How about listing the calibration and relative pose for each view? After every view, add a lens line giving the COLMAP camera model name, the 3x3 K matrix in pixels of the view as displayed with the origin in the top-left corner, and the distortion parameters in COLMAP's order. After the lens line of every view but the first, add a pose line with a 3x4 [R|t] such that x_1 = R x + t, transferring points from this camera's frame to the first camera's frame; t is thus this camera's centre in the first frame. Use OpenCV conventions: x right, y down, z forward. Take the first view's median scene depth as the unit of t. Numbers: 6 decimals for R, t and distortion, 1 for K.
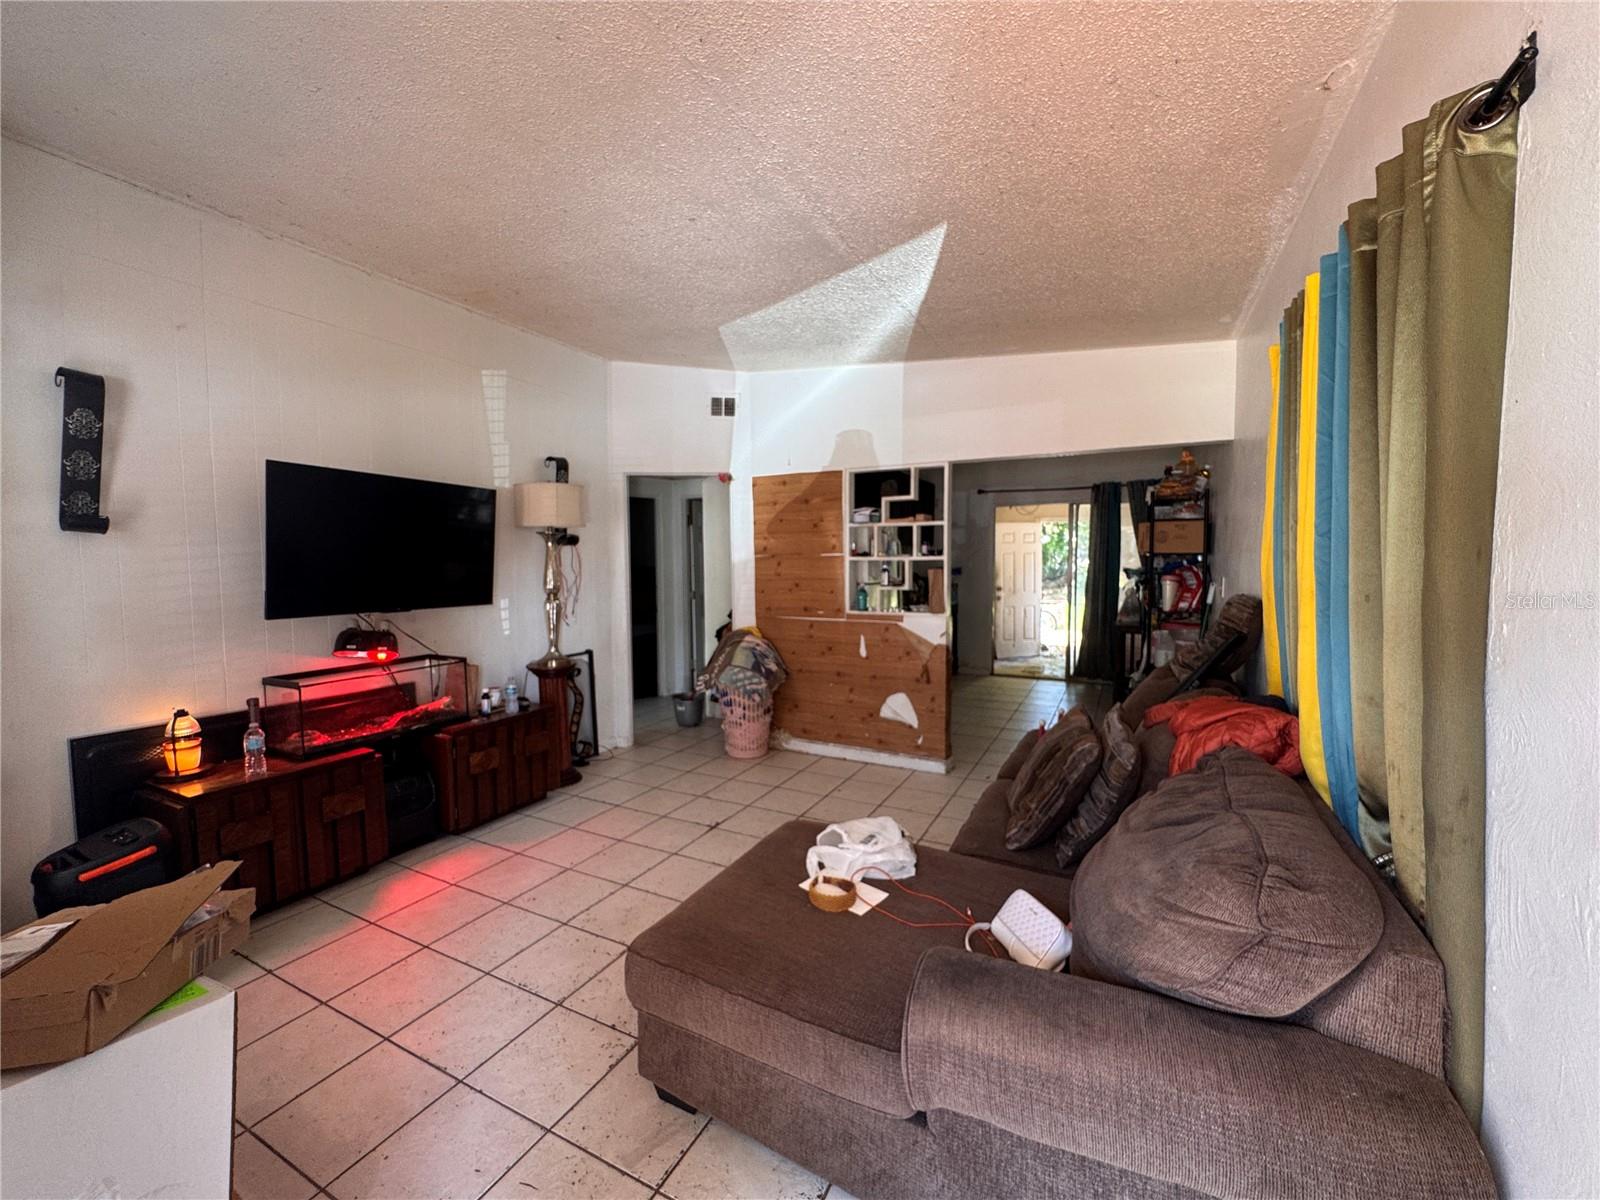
lens RADIAL K [[644.1, 0, 800.0], [0, 644.1, 600.0], [0, 0, 1]] dist [0.012853, -0.000597]
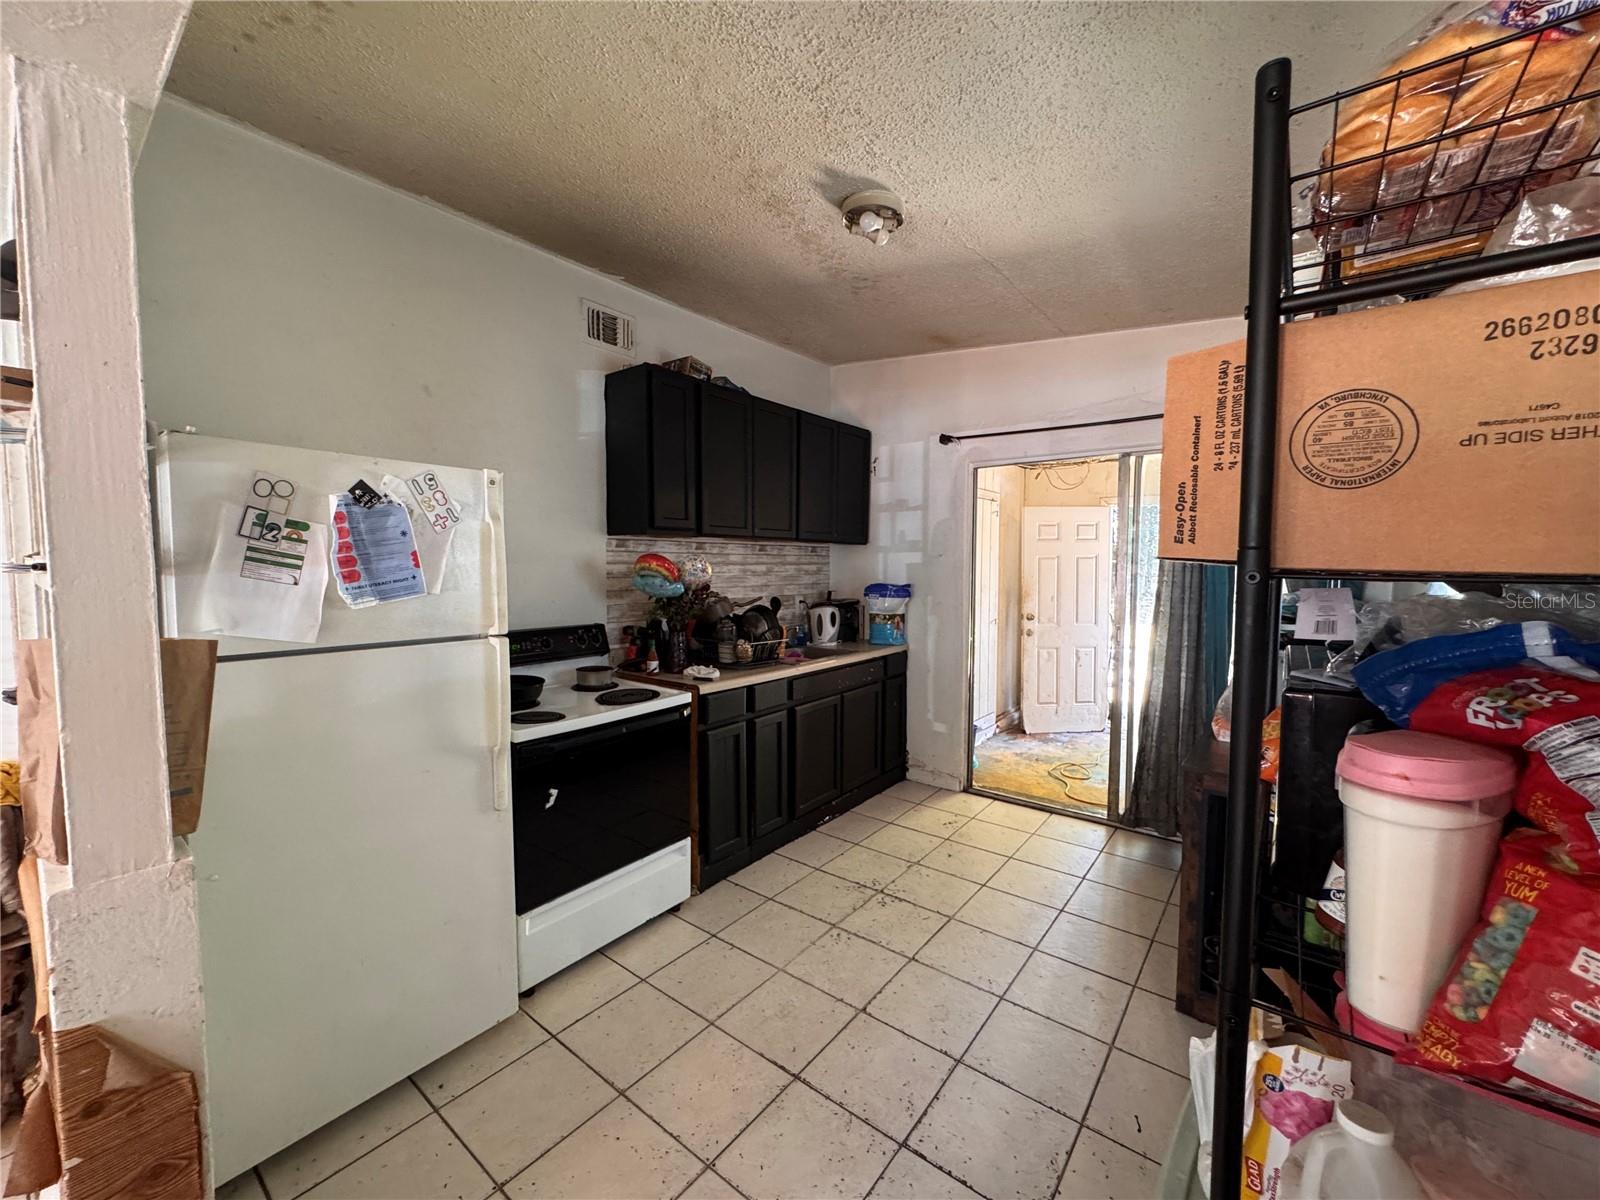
lens RADIAL K [[644.1, 0, 800.0], [0, 644.1, 600.0], [0, 0, 1]] dist [0.012853, -0.000597]
pose [[0.982539, 0.024539, -0.184432, 0.269853], [-0.025083, 0.999685, -0.000616, -0.035912], [0.184358, 0.005232, 0.982845, 0.482855]]
